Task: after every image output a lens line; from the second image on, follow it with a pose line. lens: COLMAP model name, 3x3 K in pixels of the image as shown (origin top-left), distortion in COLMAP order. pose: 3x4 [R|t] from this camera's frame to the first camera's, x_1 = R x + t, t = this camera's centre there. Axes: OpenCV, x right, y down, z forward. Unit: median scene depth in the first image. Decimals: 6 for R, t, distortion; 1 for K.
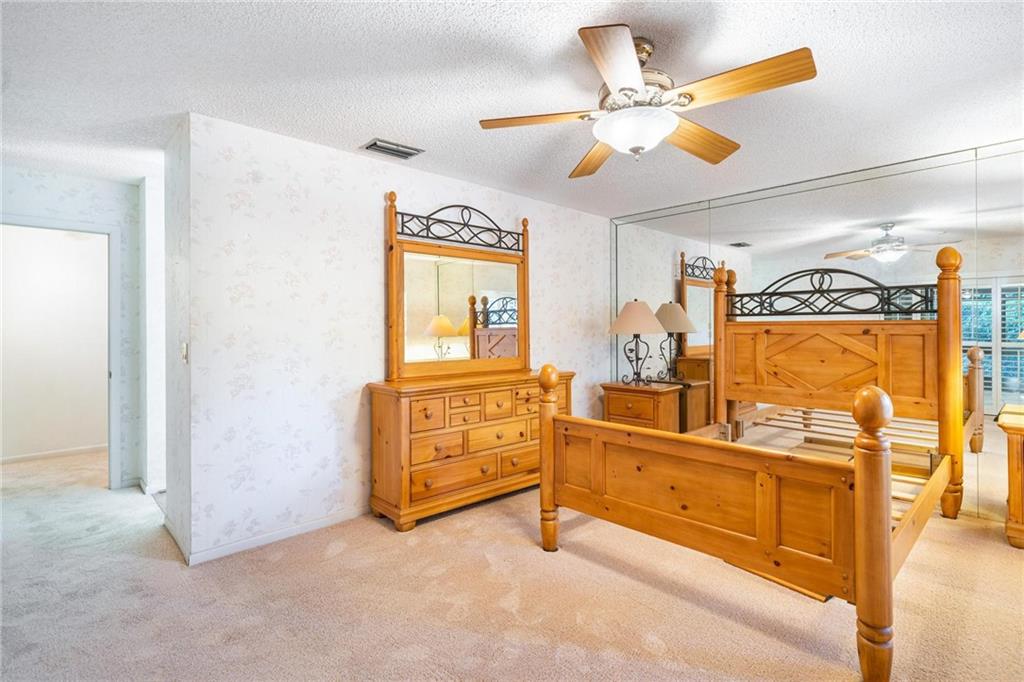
lens RADIAL K [[465.2, 0, 513.6], [0, 465.2, 328.6], [0, 0, 1]] dist [-0.000719, -0.000127]
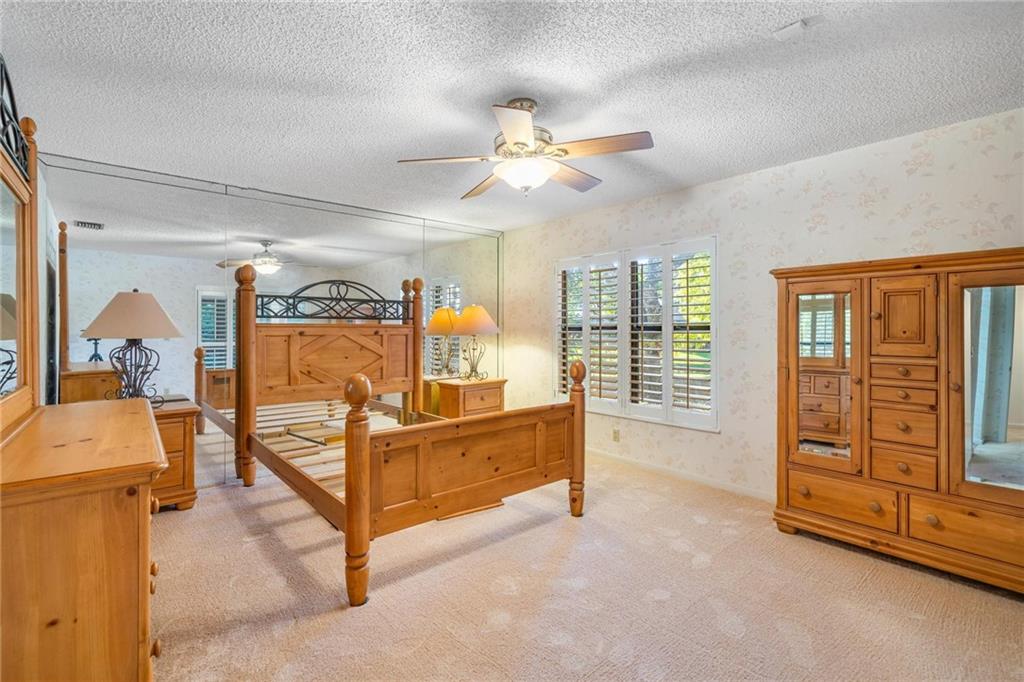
lens RADIAL K [[465.2, 0, 513.6], [0, 465.2, 328.6], [0, 0, 1]] dist [-0.000719, -0.000127]
pose [[0.087819, 0.003748, 0.996129, -0.508570], [0.003621, 0.999985, -0.004082, 0.001582], [-0.996130, 0.003965, 0.087804, 0.472437]]
